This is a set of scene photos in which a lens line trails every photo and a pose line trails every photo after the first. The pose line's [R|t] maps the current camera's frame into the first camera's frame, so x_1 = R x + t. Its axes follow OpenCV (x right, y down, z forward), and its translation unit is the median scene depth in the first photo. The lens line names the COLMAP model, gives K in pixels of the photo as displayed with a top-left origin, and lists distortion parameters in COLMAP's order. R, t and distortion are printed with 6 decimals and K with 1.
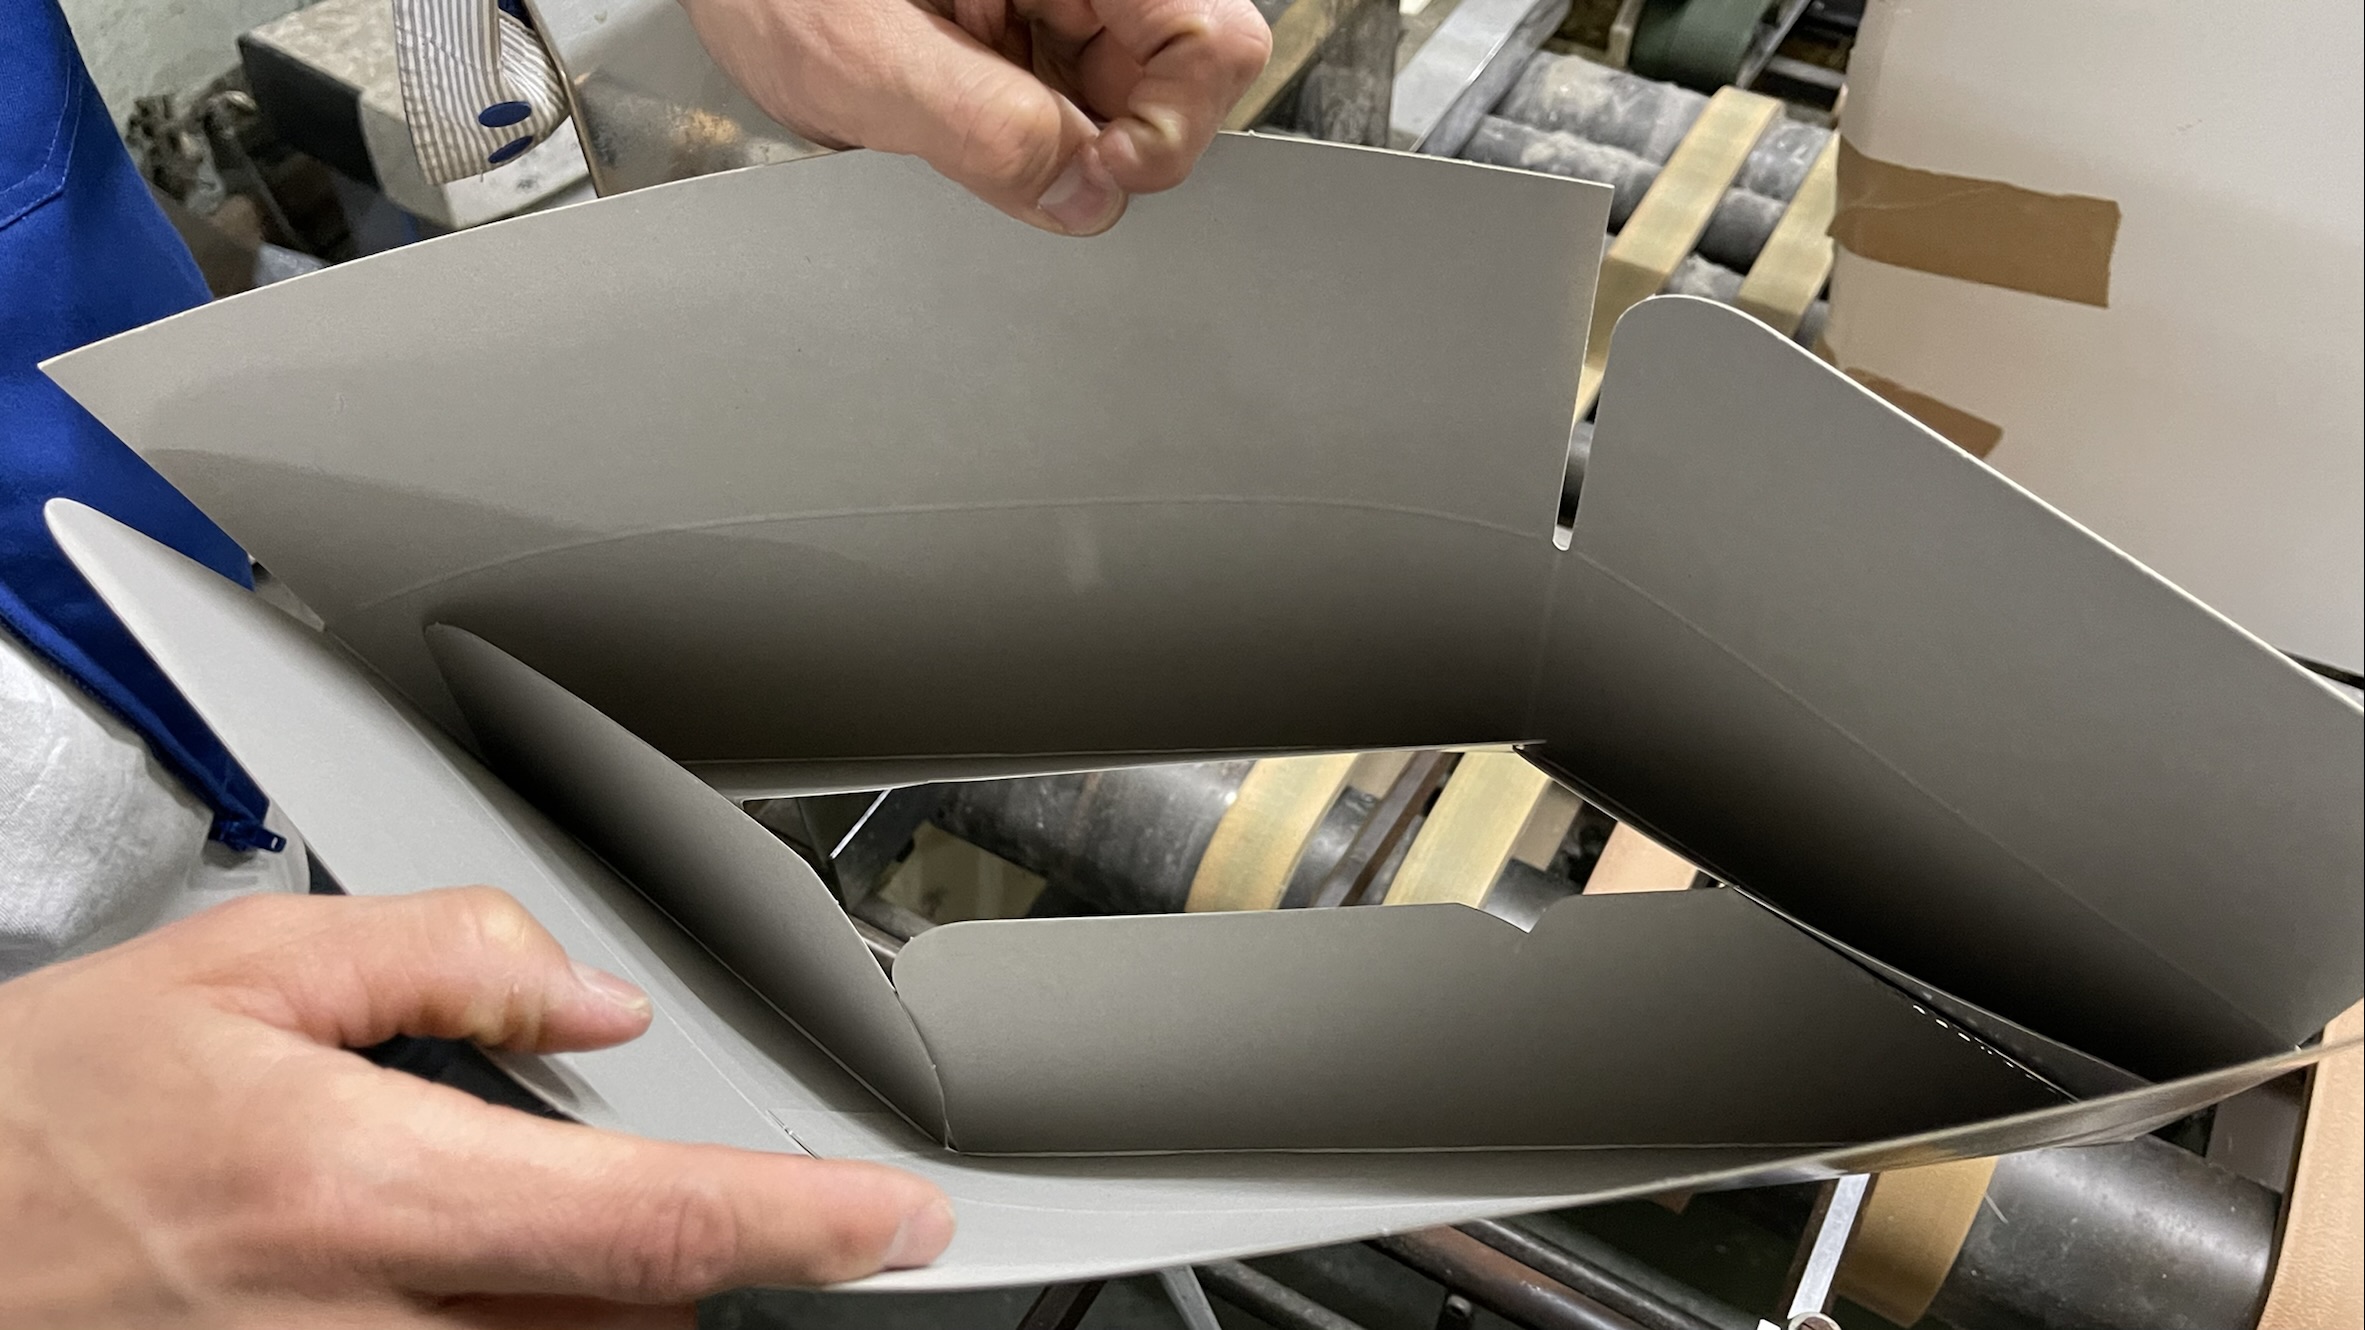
lens RADIAL K [[1869.5, 0, 1182.5], [0, 1869.5, 665.0], [0, 0, 1]] dist [0.008561, 0.002136]
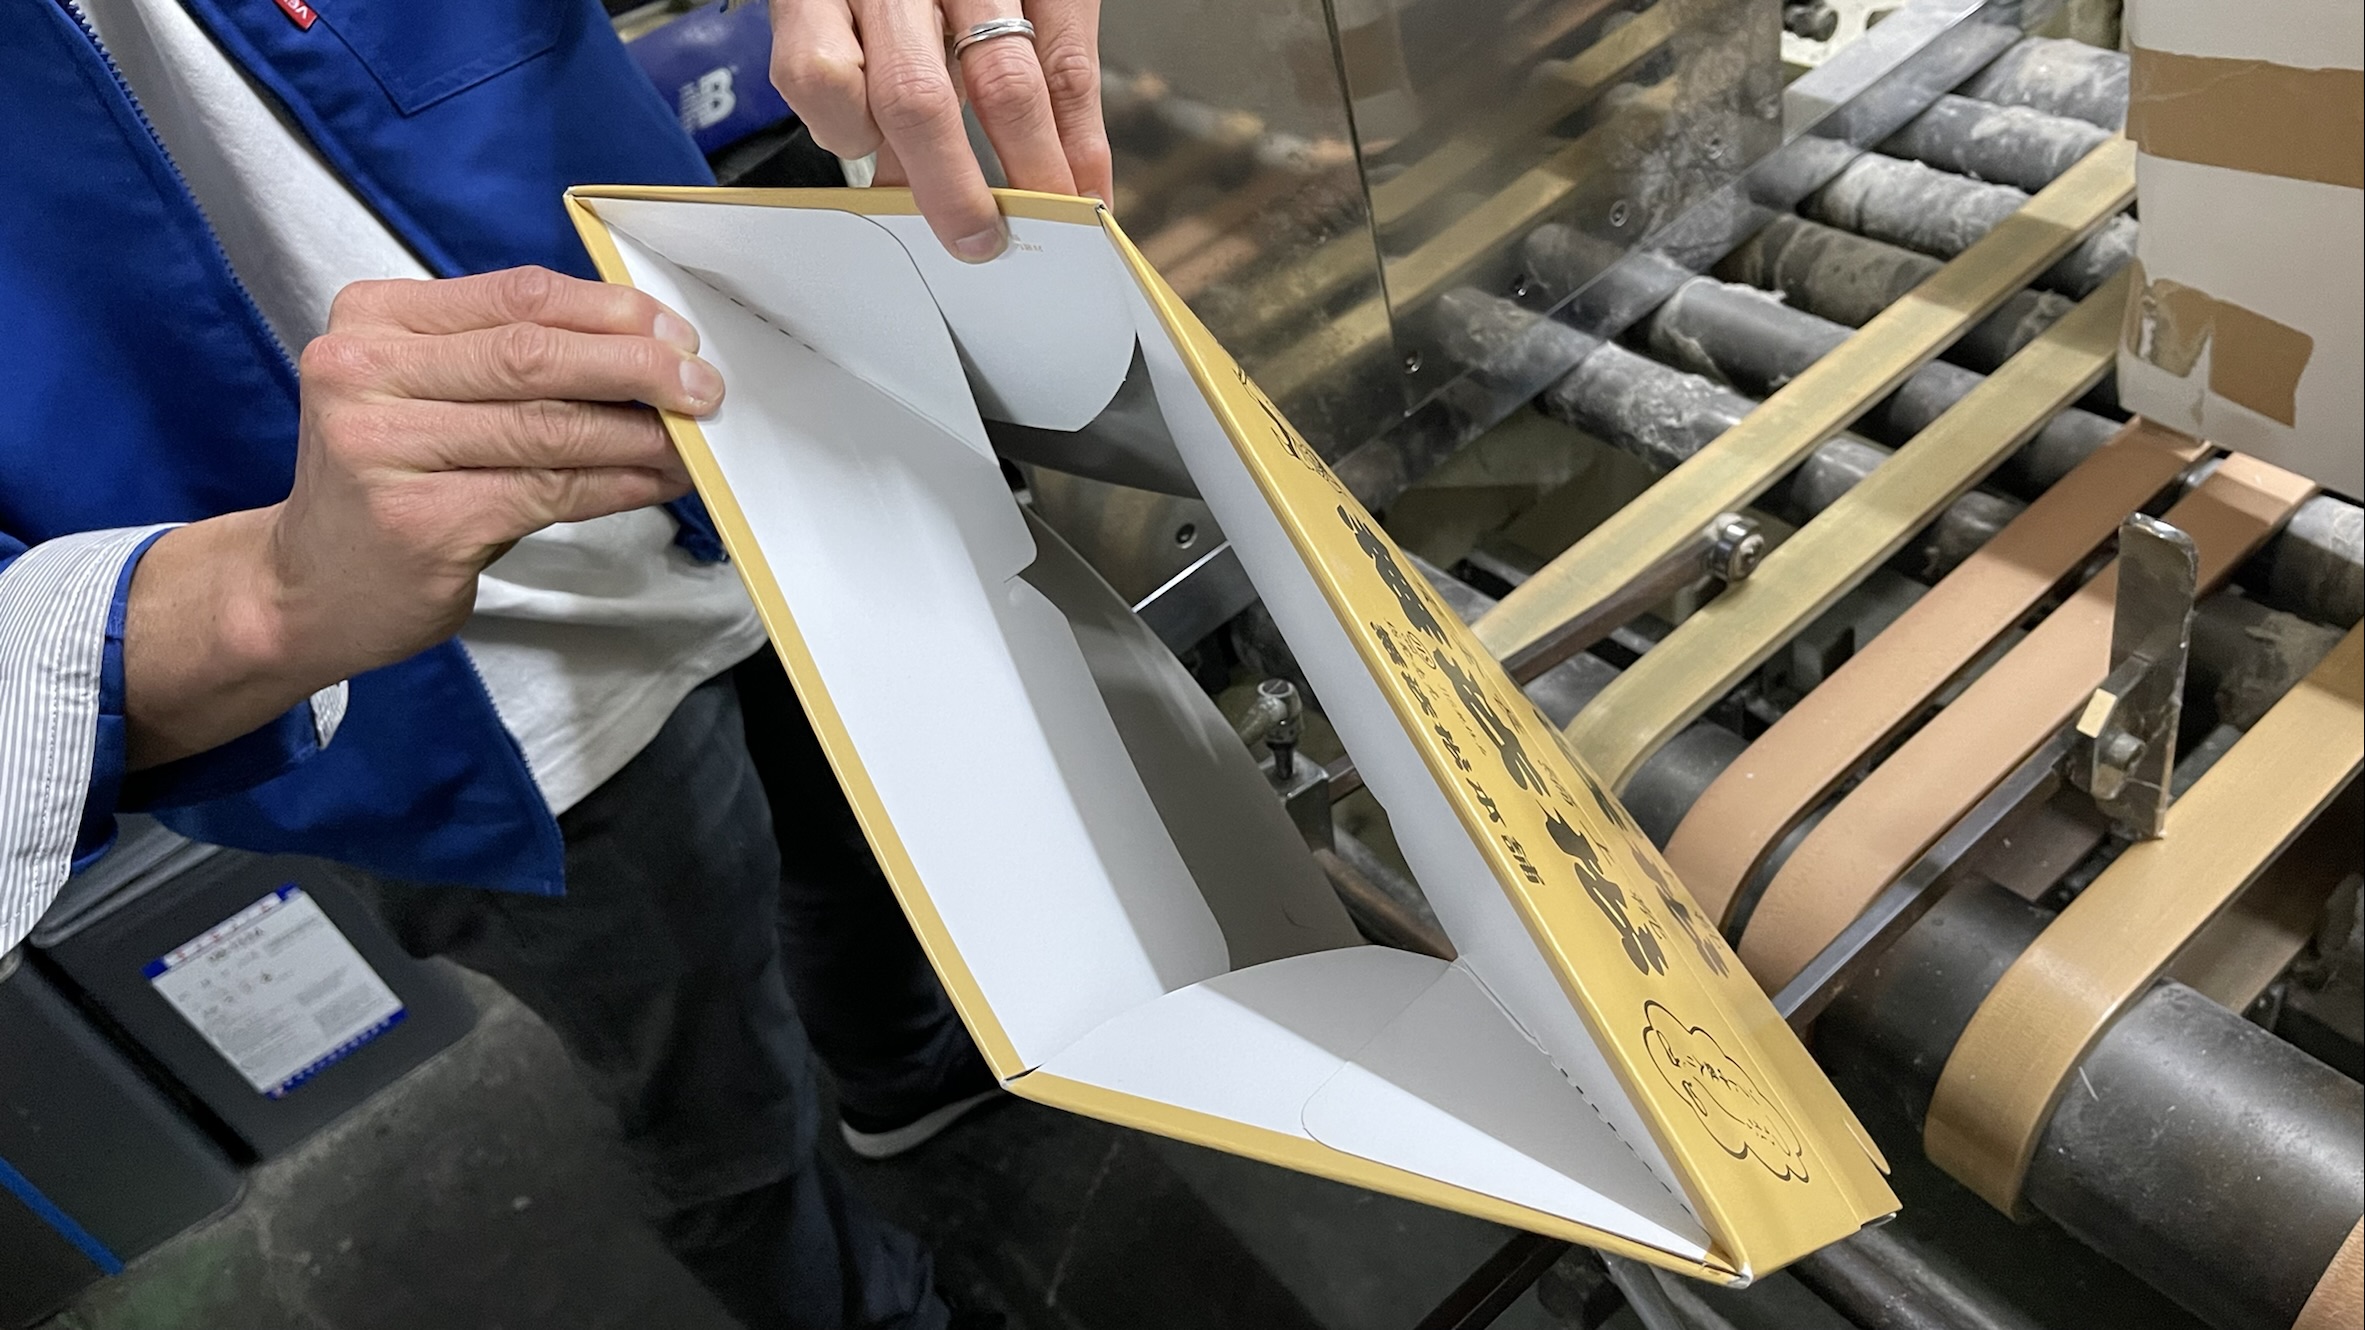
lens RADIAL K [[1821.3, 0, 1199.0], [0, 1821.3, 662.3], [0, 0, 1]] dist [0.074827, -0.109201]
pose [[0.908843, 0.096412, -0.405843, 0.236200], [-0.125796, 0.990975, -0.046292, 0.109007], [0.397717, 0.093126, 0.912770, -0.038258]]
